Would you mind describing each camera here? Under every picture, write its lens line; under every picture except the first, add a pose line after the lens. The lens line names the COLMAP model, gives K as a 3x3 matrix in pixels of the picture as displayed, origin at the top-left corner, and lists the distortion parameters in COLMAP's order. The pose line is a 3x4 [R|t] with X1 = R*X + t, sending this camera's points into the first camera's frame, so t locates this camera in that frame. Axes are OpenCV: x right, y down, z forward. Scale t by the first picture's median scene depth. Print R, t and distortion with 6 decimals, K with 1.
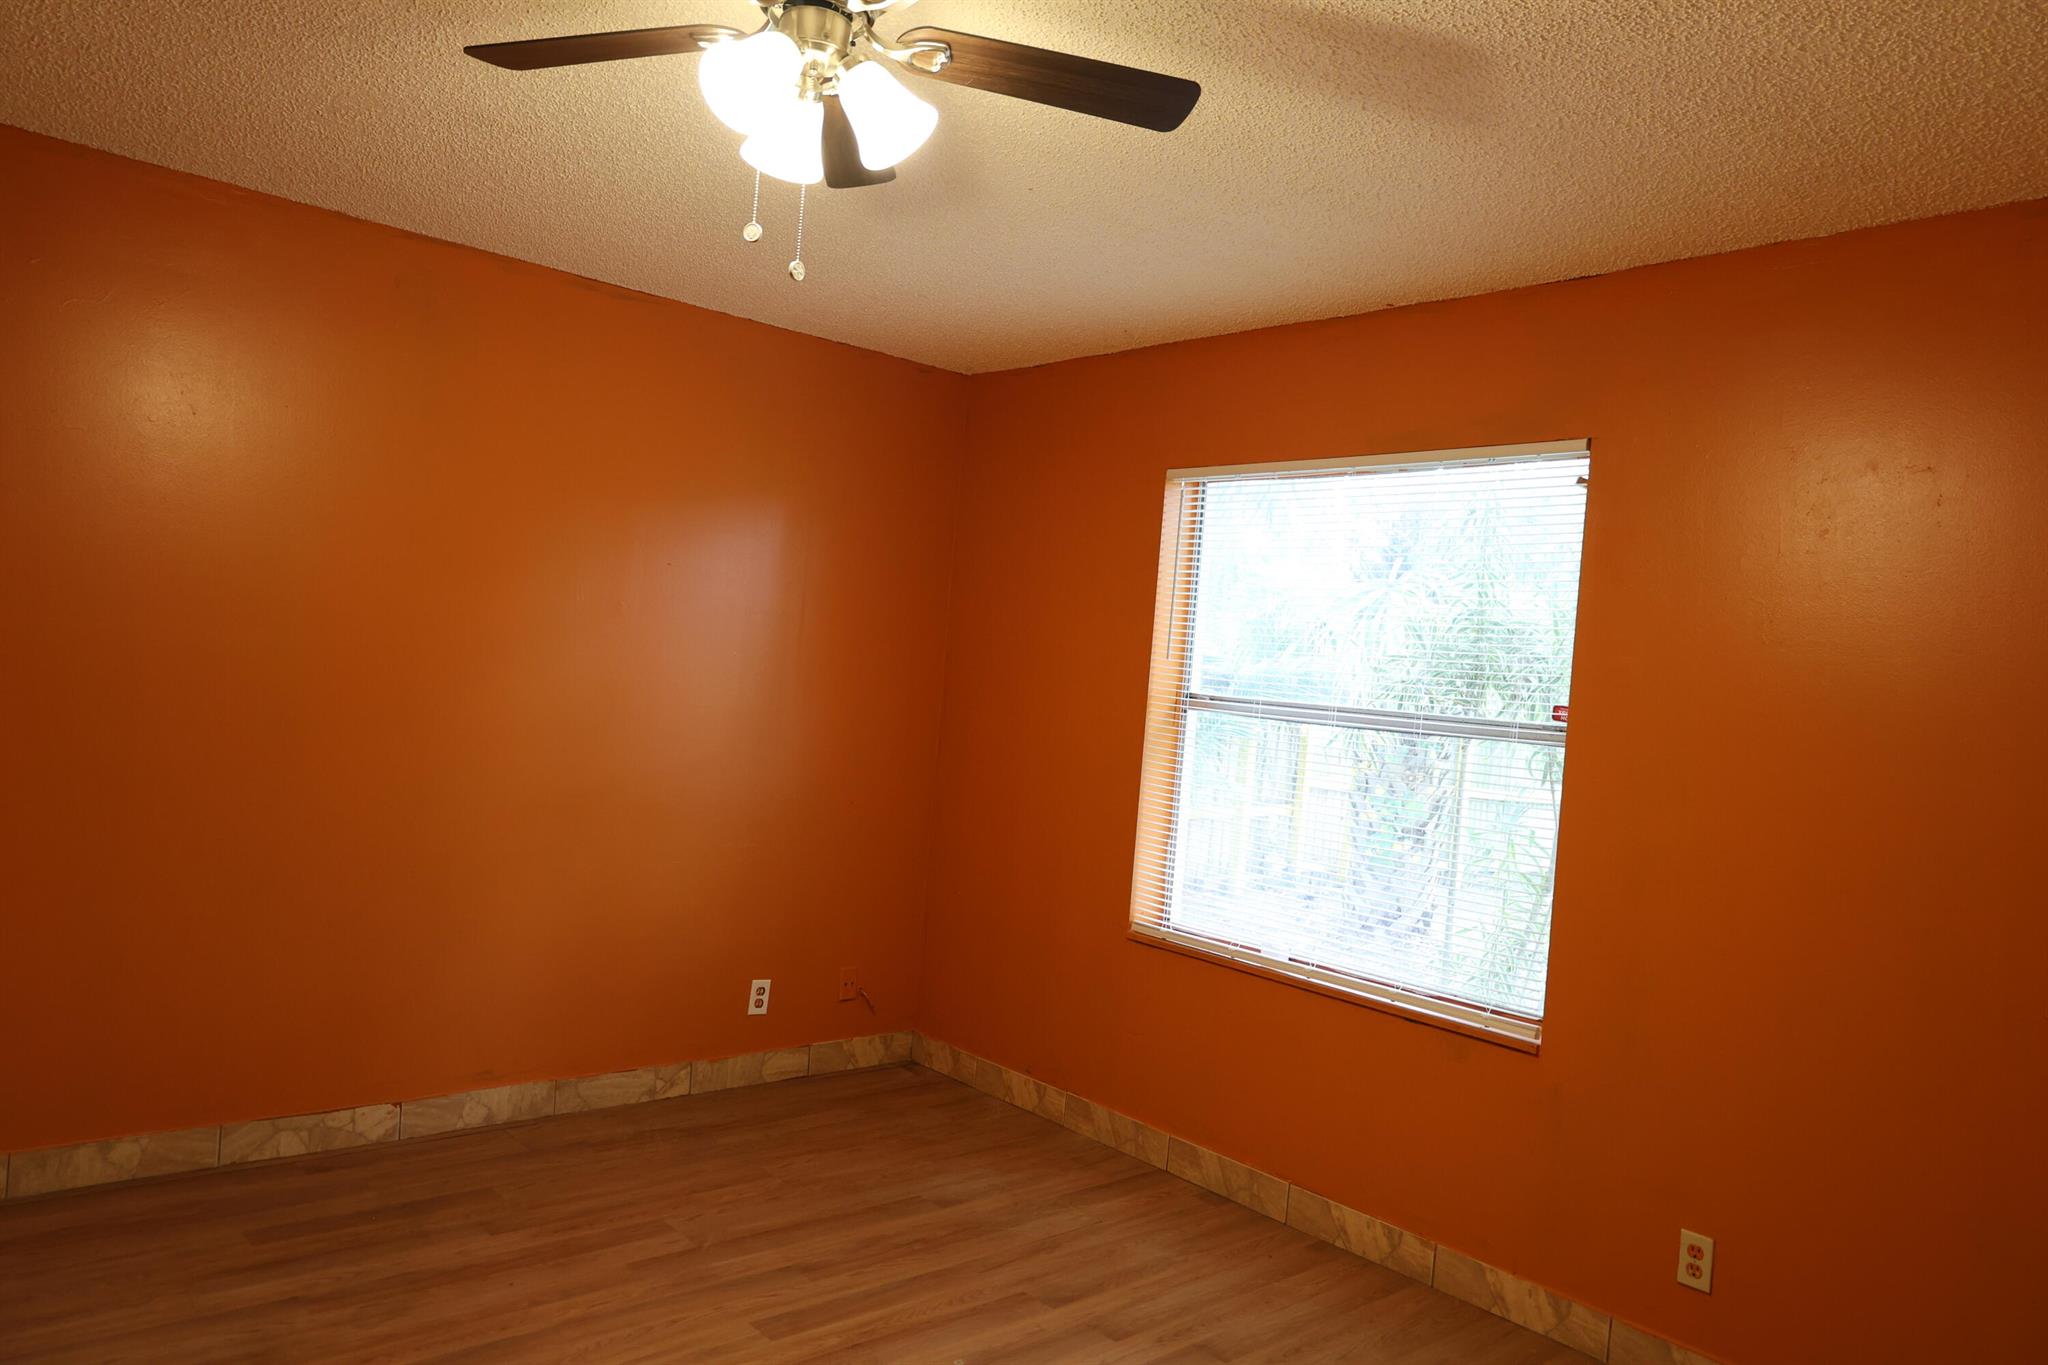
lens RADIAL K [[1382.4, 0, 1027.3], [0, 1382.4, 681.1], [0, 0, 1]] dist [-0.018573, 0.007103]
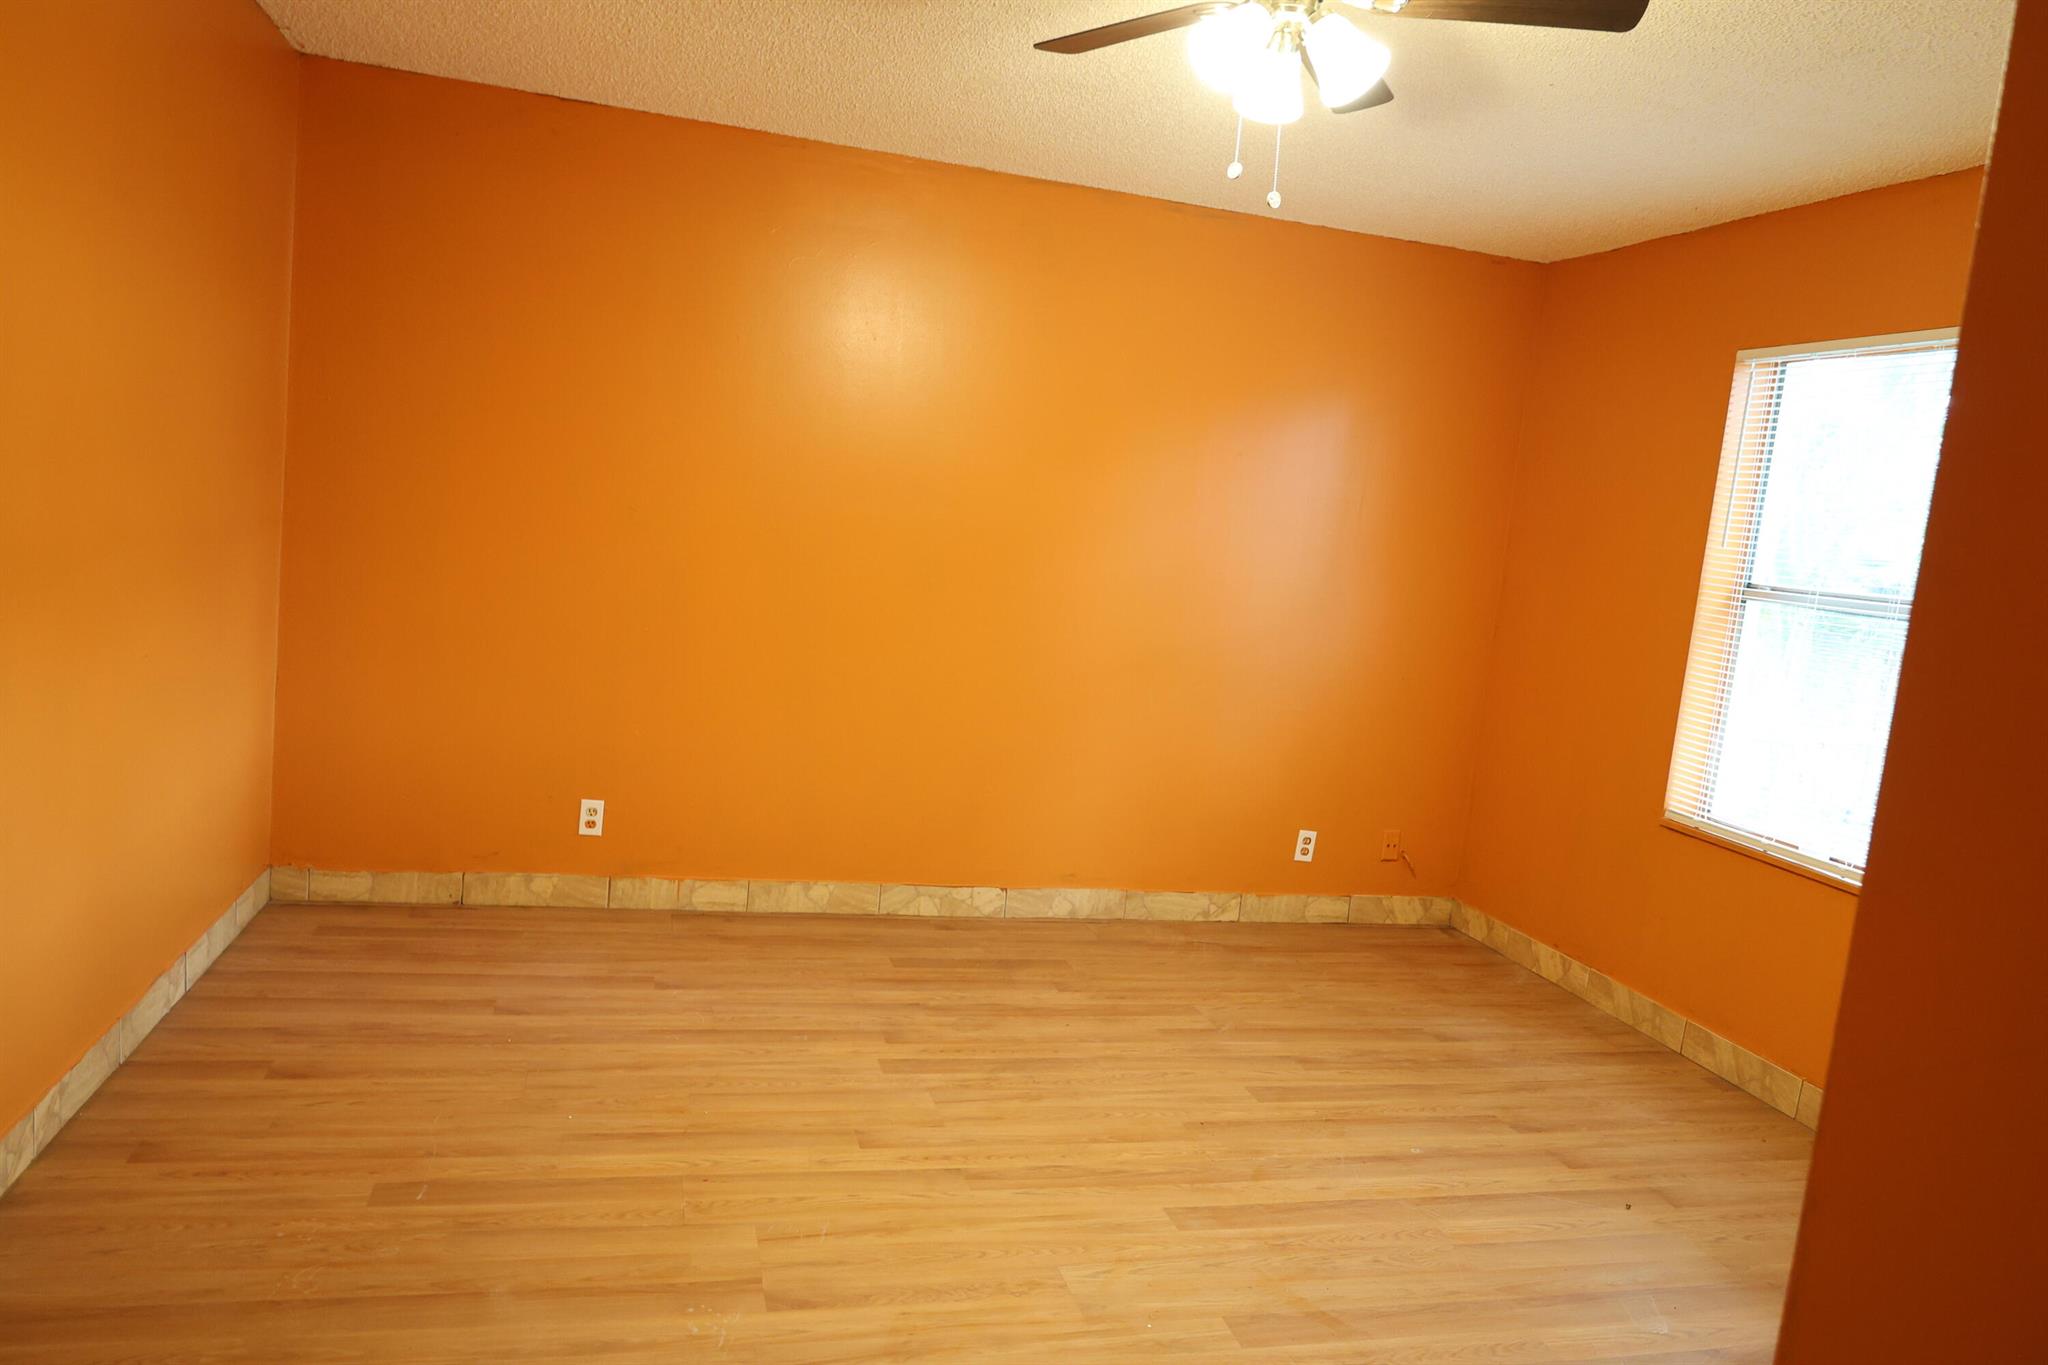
lens RADIAL K [[1381.1, 0, 1017.9], [0, 1381.1, 684.9], [0, 0, 1]] dist [-0.019789, 0.006456]
pose [[0.892548, 0.063592, -0.446446, 0.108540], [-0.030870, 0.996301, 0.080198, 0.021196], [0.449895, -0.057799, 0.891209, -0.111179]]
